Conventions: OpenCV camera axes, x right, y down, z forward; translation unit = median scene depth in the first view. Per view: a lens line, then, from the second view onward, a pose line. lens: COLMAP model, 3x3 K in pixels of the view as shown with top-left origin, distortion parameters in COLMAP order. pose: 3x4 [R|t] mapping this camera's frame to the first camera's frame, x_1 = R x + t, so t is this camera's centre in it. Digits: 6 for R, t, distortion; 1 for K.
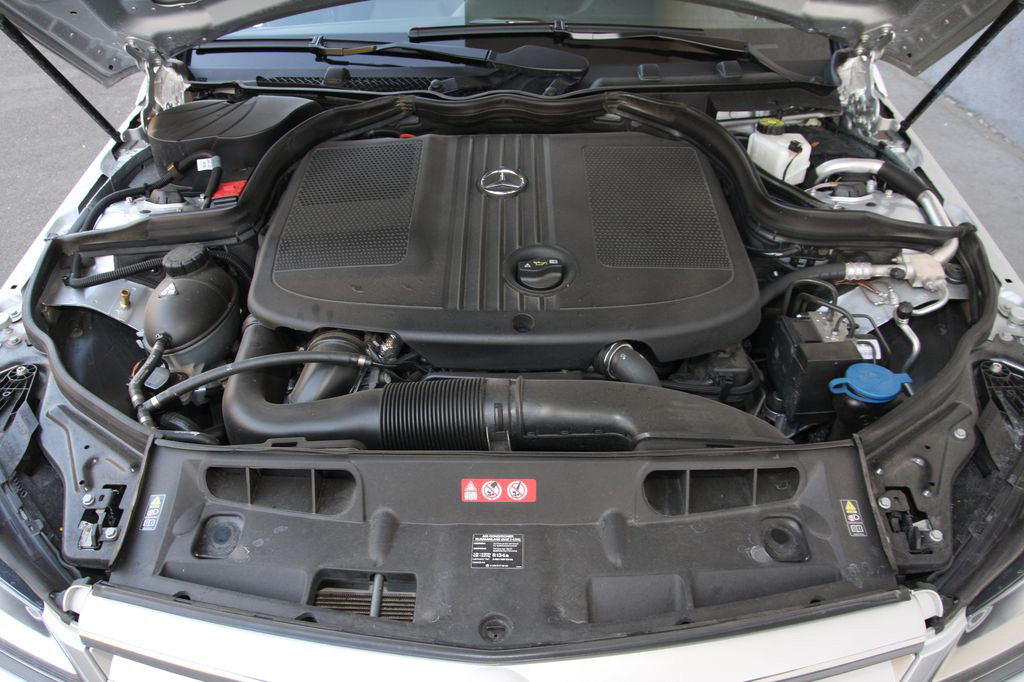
lens RADIAL K [[794.3, 0, 512.0], [0, 794.3, 341.0], [0, 0, 1]] dist [-0.147775, 0.117533]
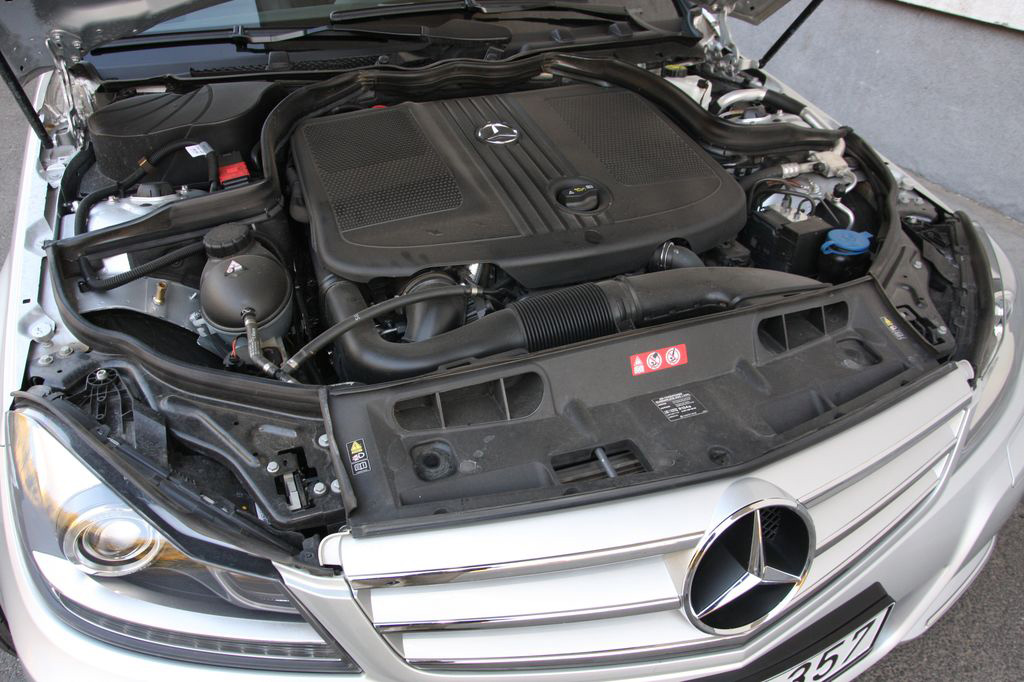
lens RADIAL K [[794.3, 0, 512.0], [0, 794.3, 341.0], [0, 0, 1]] dist [-0.147775, 0.117533]
pose [[0.923639, -0.190457, 0.332591, -0.429728], [0.197163, 0.980274, 0.013808, 0.073246], [-0.328660, 0.052821, 0.942970, -0.024560]]
